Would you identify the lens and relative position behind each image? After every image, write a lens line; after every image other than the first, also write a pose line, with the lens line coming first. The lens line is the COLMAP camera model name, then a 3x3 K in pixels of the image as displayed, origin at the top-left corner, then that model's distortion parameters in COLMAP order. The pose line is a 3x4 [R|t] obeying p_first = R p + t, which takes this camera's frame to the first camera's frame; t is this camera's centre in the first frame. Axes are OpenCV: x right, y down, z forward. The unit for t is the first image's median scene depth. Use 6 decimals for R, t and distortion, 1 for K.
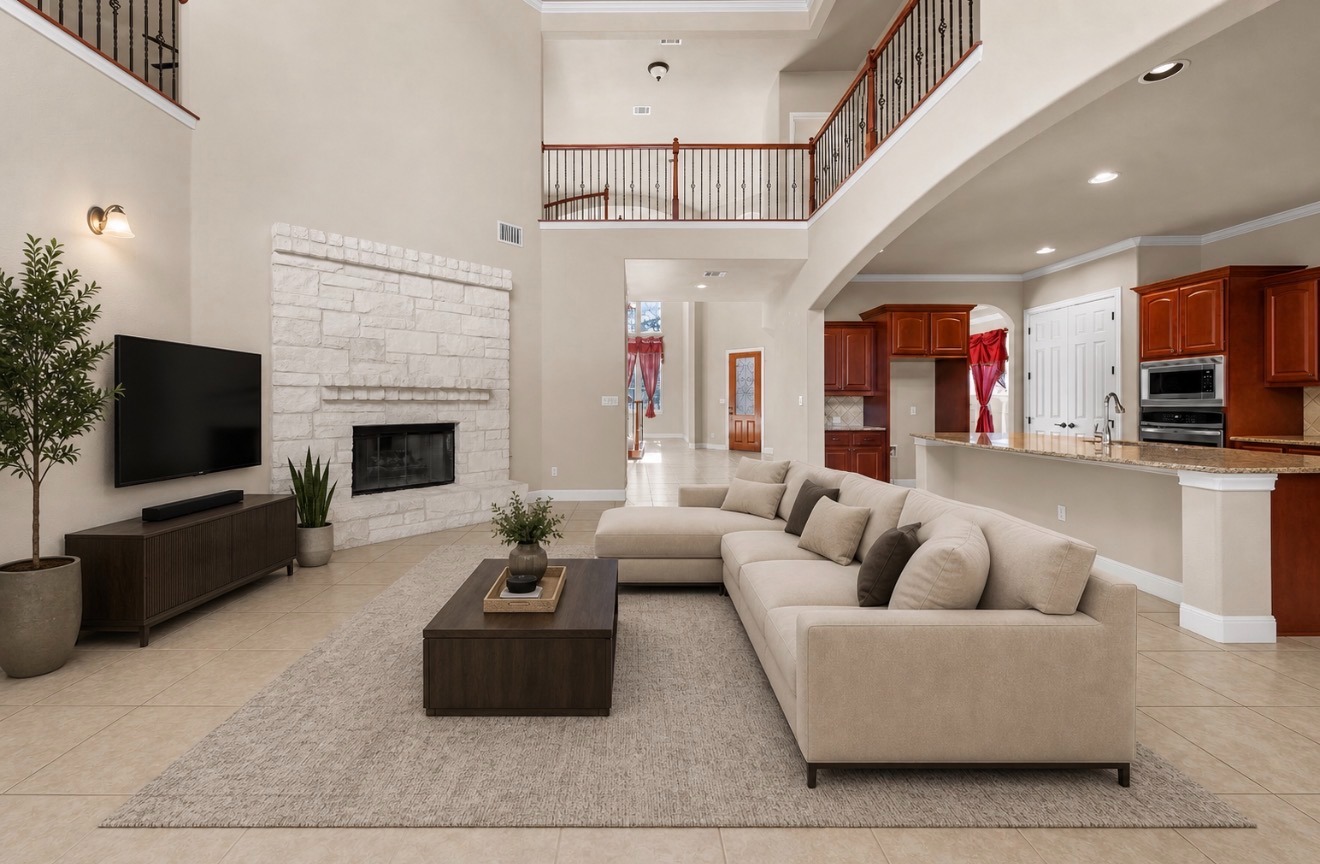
lens RADIAL K [[495.9, 0, 635.7], [0, 495.9, 401.6], [0, 0, 1]] dist [-0.001455, -0.000088]
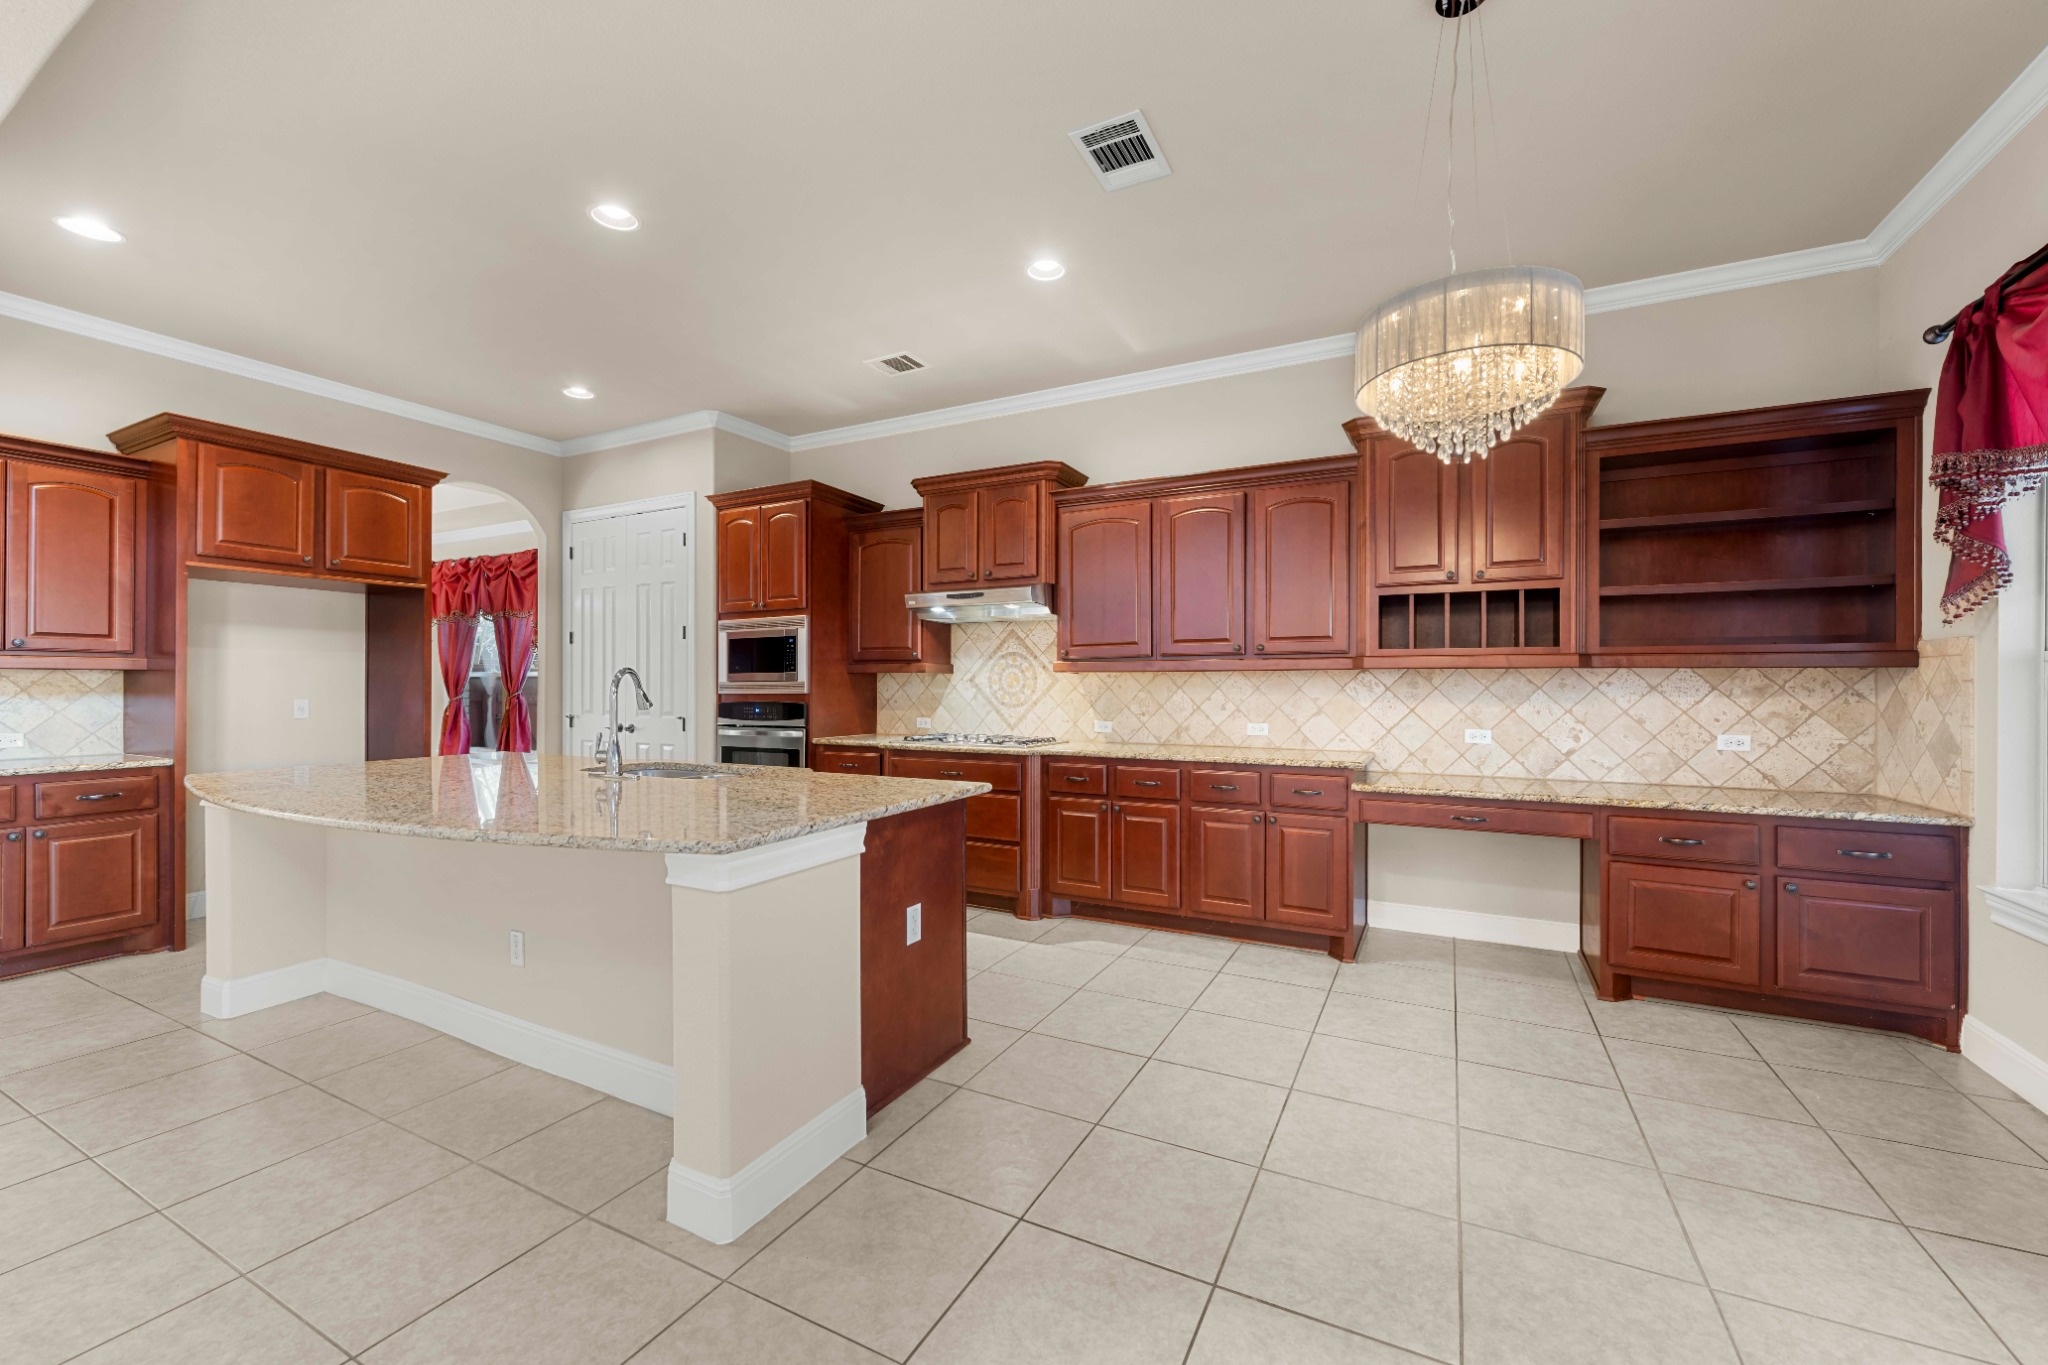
lens RADIAL K [[813.1, 0, 1036.6], [0, 813.1, 688.6], [0, 0, 1]] dist [0.003561, -0.000282]
pose [[0.454841, -0.001471, 0.890571, 0.332608], [-0.000787, 0.999998, 0.002054, 0.001088], [-0.890572, -0.001635, 0.454839, 0.215430]]
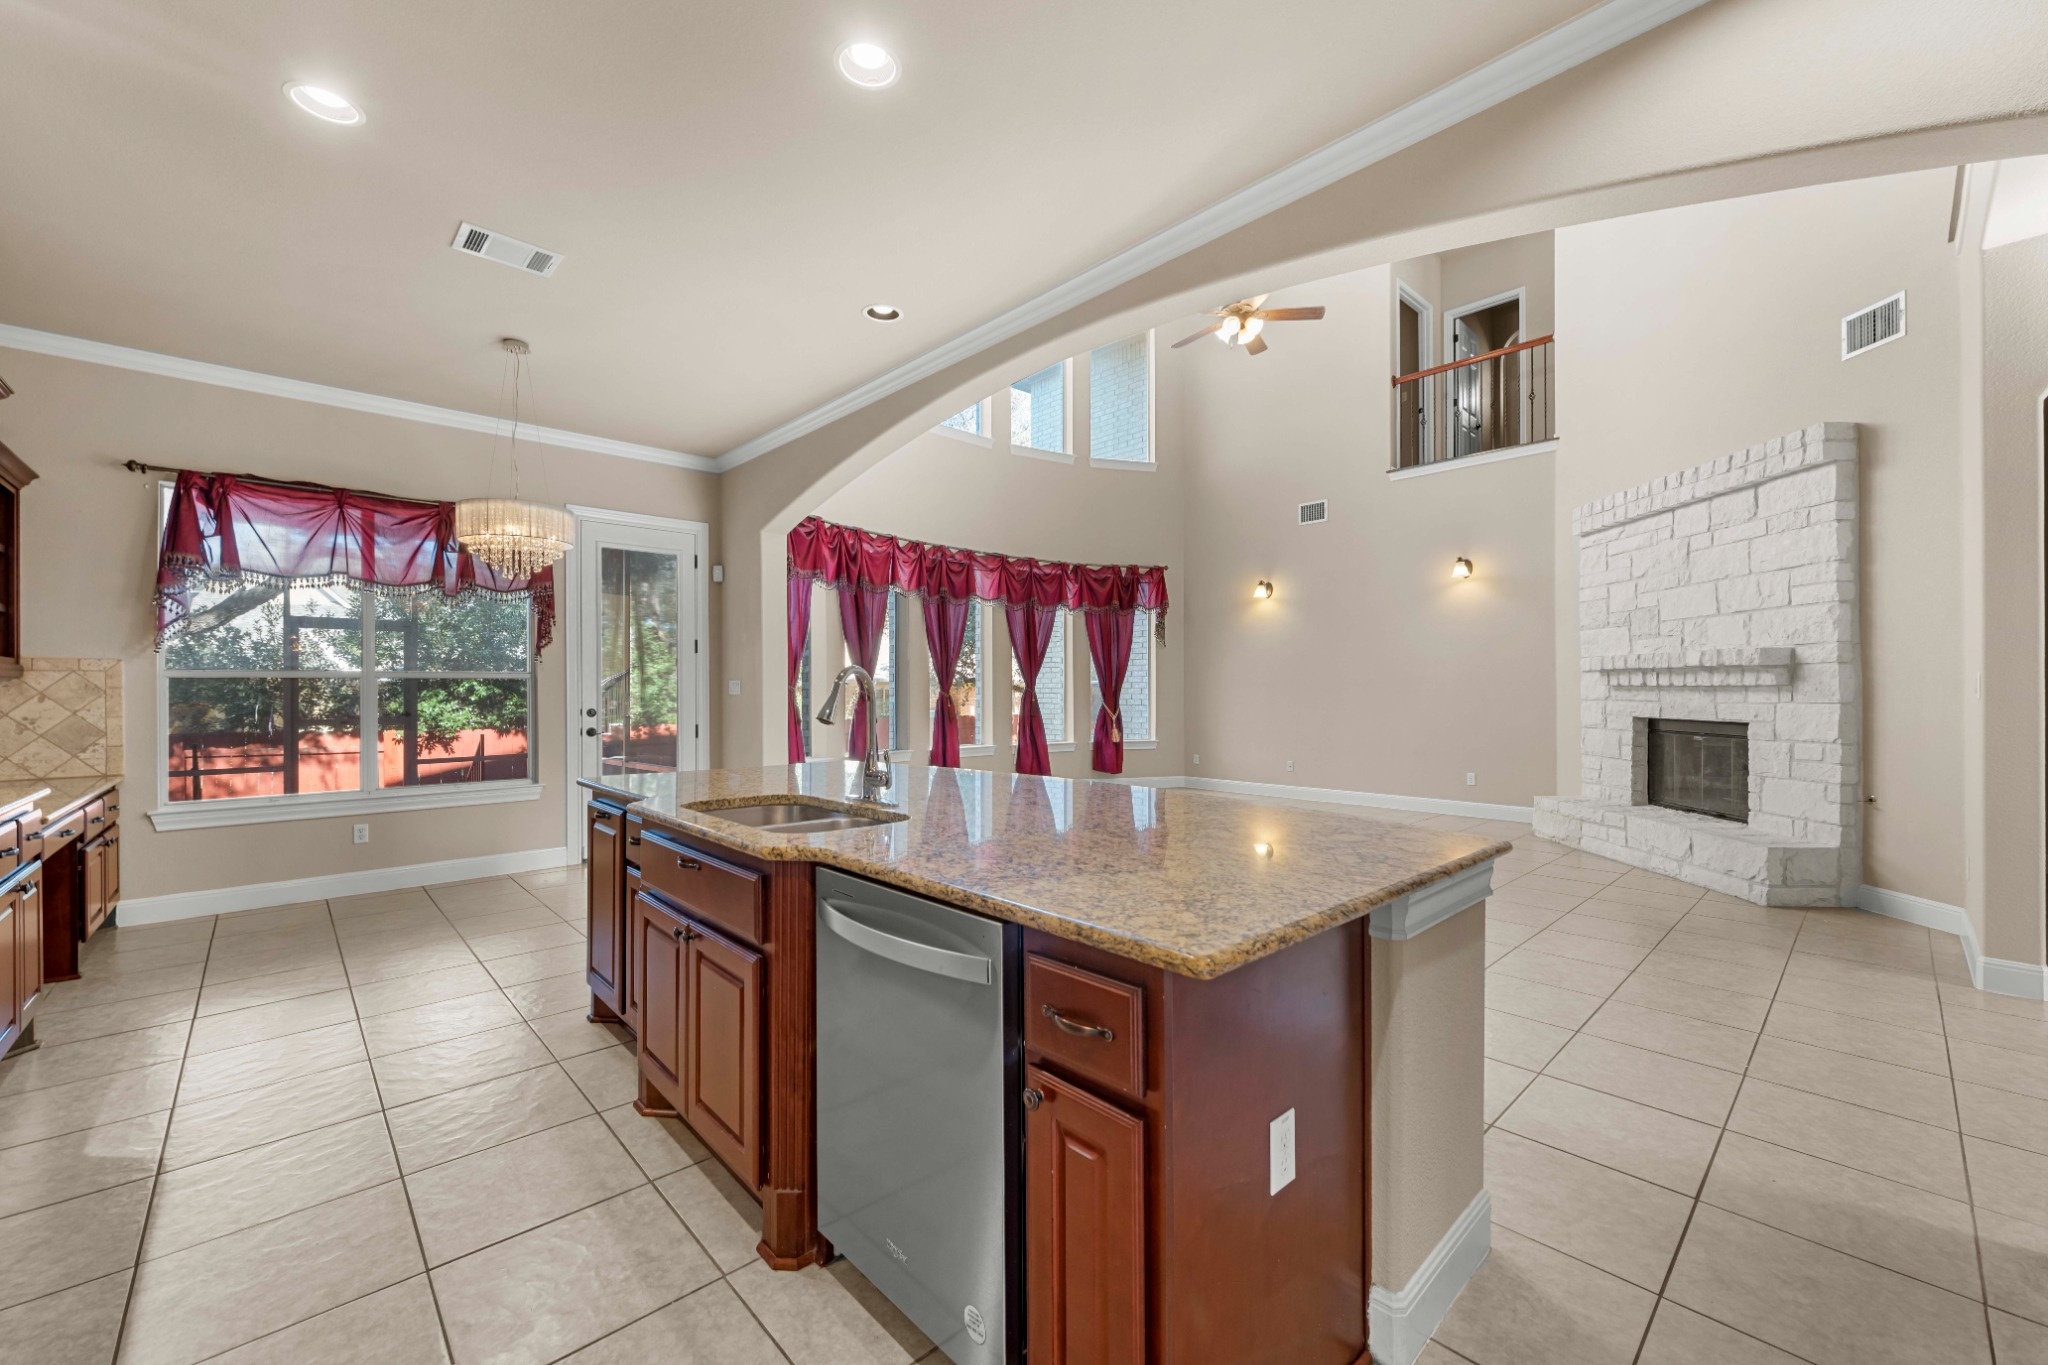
lens RADIAL K [[813.1, 0, 1027.5], [0, 813.1, 686.5], [0, 0, 1]] dist [0.003561, -0.000282]
pose [[-0.732514, -0.000134, -0.680752, 0.938867], [0.001464, 0.999997, -0.001773, -0.000562], [0.680750, -0.002295, -0.732512, 1.126518]]
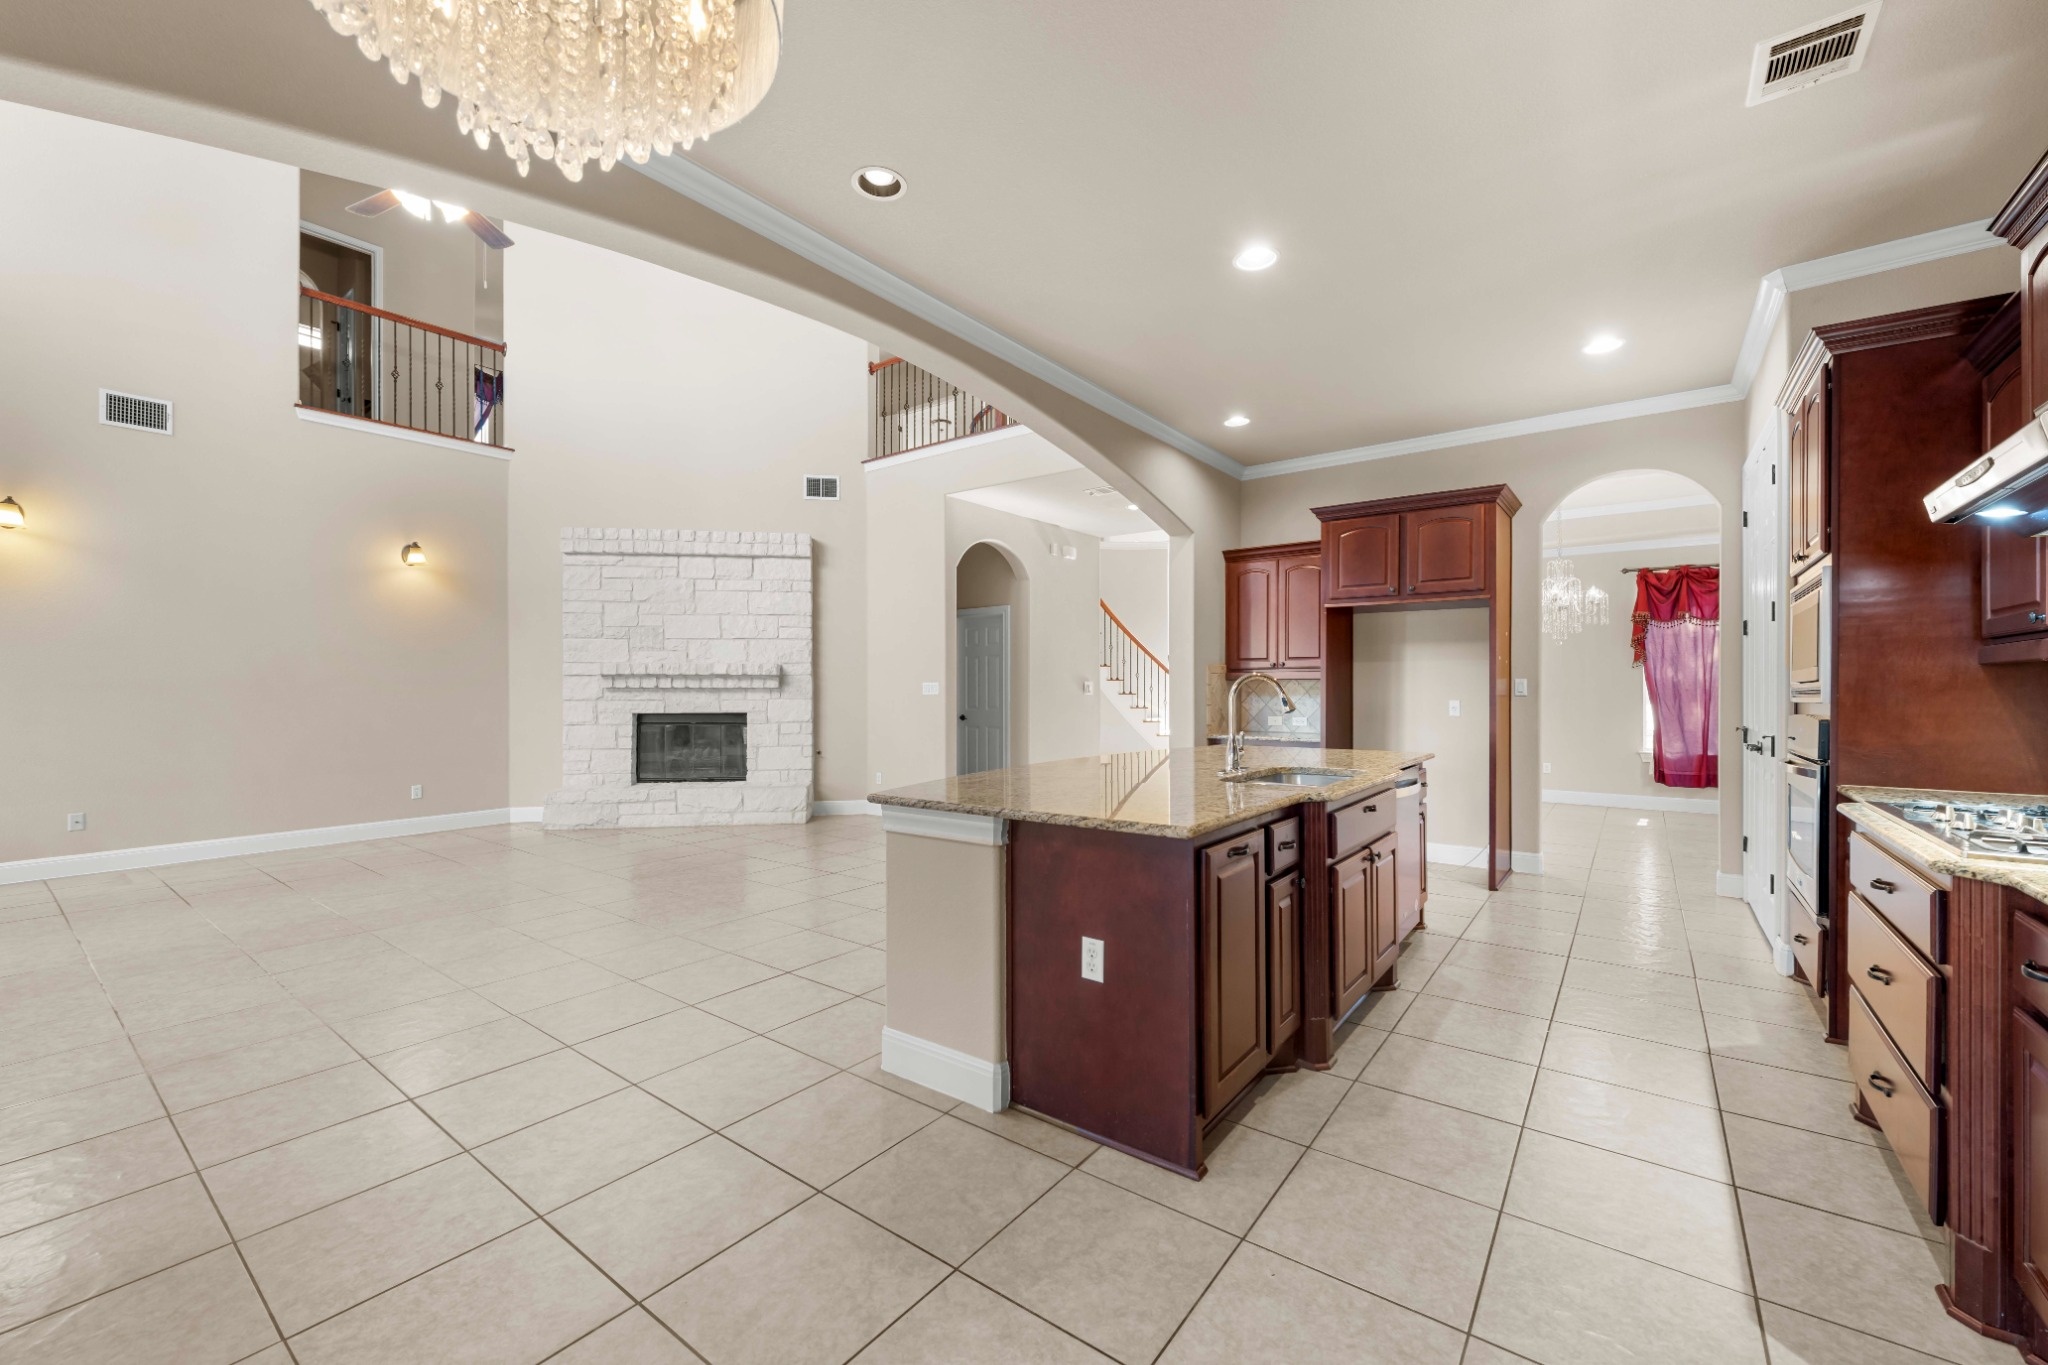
lens RADIAL K [[813.1, 0, 1042.0], [0, 813.1, 685.6], [0, 0, 1]] dist [0.003561, -0.000282]
pose [[0.801822, -0.003176, -0.597554, 0.946844], [0.001030, 0.999992, -0.003933, -0.000511], [0.597562, 0.002538, 0.801819, 0.141667]]
